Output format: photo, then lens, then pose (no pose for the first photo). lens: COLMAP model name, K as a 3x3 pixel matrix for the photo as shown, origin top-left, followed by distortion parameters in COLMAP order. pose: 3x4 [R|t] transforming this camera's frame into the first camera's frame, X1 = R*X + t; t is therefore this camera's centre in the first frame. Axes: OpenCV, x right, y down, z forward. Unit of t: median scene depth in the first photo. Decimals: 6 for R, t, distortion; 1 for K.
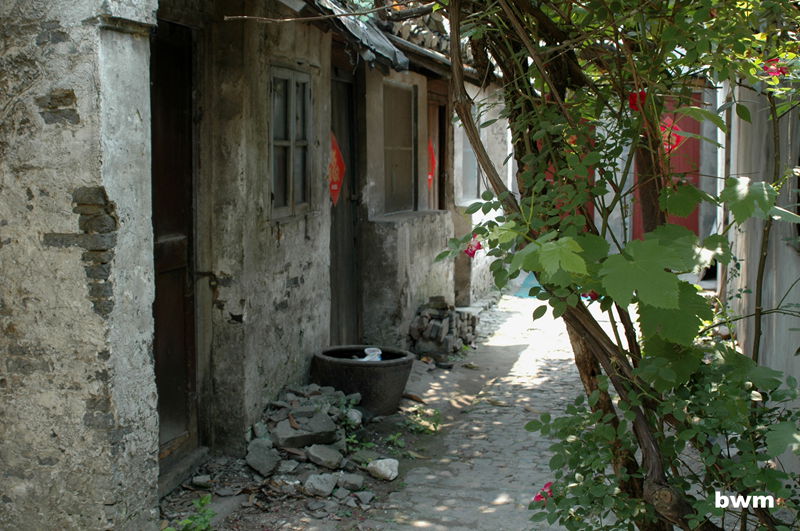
lens RADIAL K [[986.3, 0, 400.0], [0, 986.3, 265.5], [0, 0, 1]] dist [-0.126012, -0.000710]
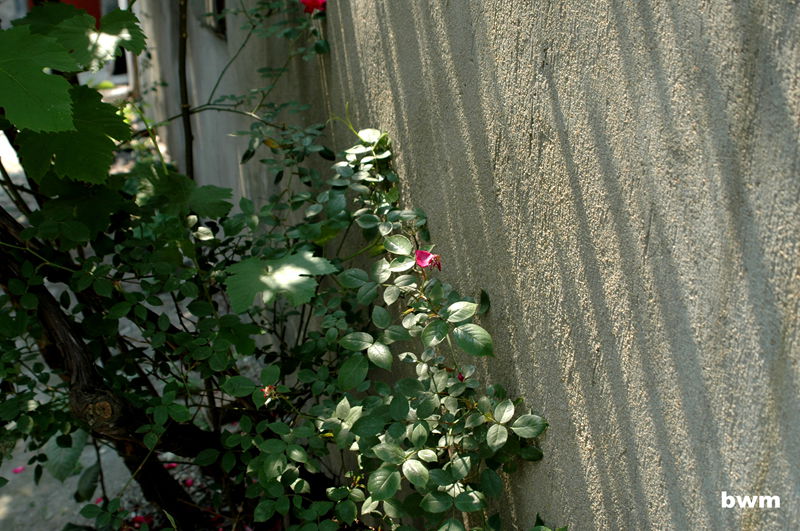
lens RADIAL K [[986.3, 0, 400.0], [0, 986.3, 265.5], [0, 0, 1]] dist [-0.126012, -0.000710]
pose [[0.830377, -0.199813, 0.520144, 0.096791], [0.087949, 0.968790, 0.231754, 0.000818], [-0.550218, -0.146697, 0.822034, 0.295155]]
